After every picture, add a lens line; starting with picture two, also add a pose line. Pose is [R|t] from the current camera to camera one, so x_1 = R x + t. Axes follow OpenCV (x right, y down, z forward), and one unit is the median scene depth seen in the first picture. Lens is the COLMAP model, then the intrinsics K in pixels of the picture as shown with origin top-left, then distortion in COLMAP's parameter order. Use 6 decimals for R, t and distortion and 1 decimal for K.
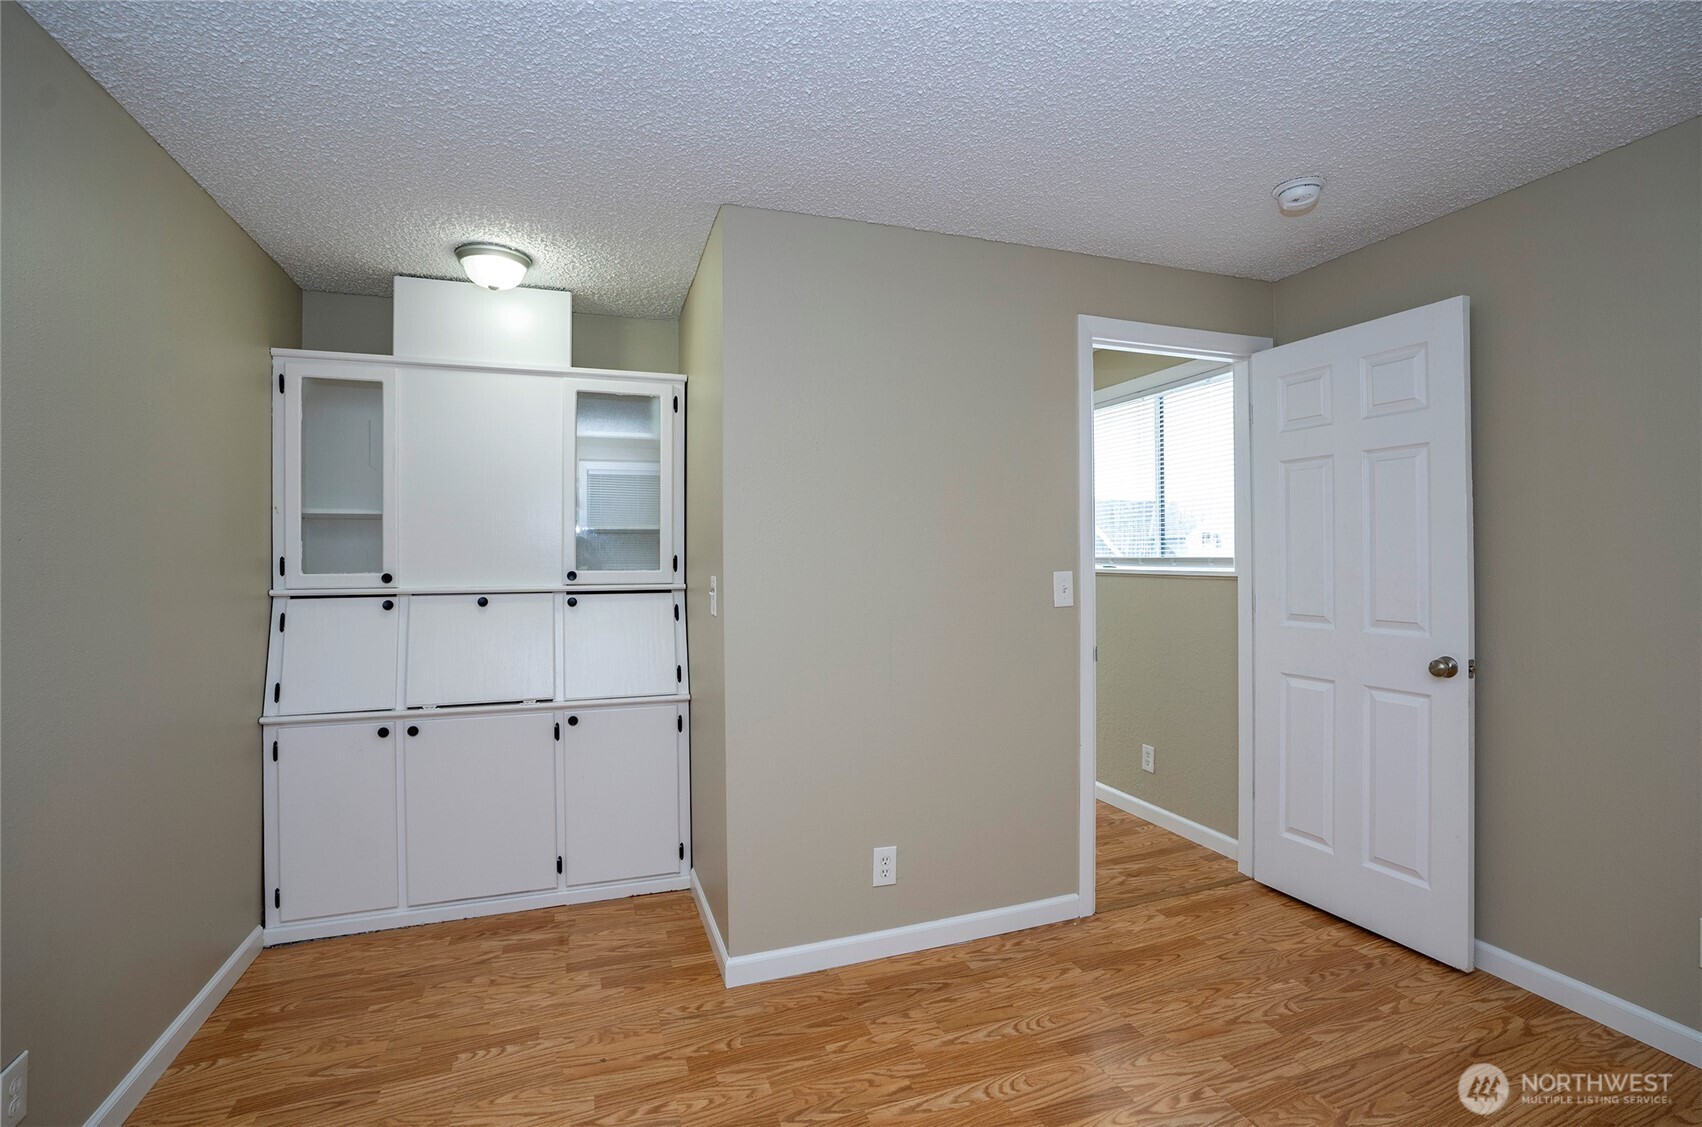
lens RADIAL K [[802.8, 0, 827.0], [0, 802.8, 545.1], [0, 0, 1]] dist [-0.067573, 0.022944]
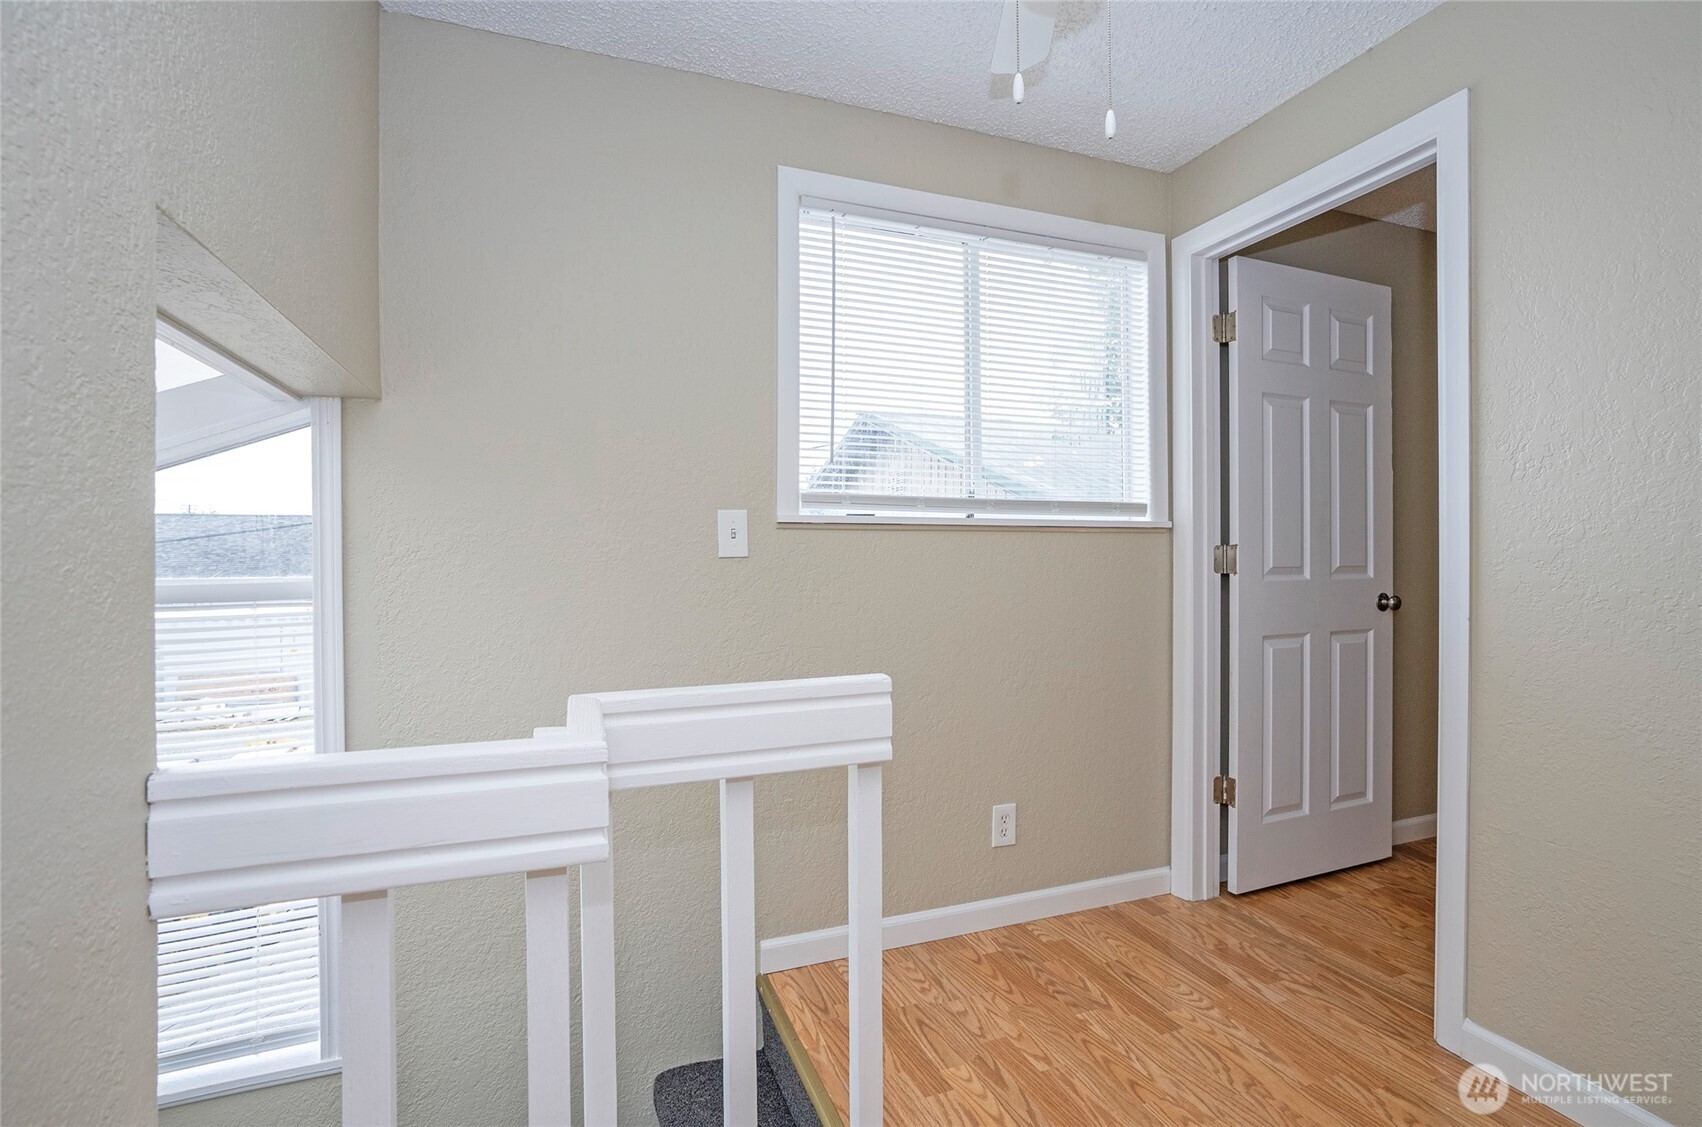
lens RADIAL K [[802.8, 0, 827.0], [0, 802.8, 545.1], [0, 0, 1]] dist [-0.067573, 0.022944]
pose [[-0.024558, 0.008969, 0.999658, -0.251600], [-0.010181, 0.999906, -0.009222, 0.068210], [-0.999647, -0.010404, -0.024465, 1.364468]]
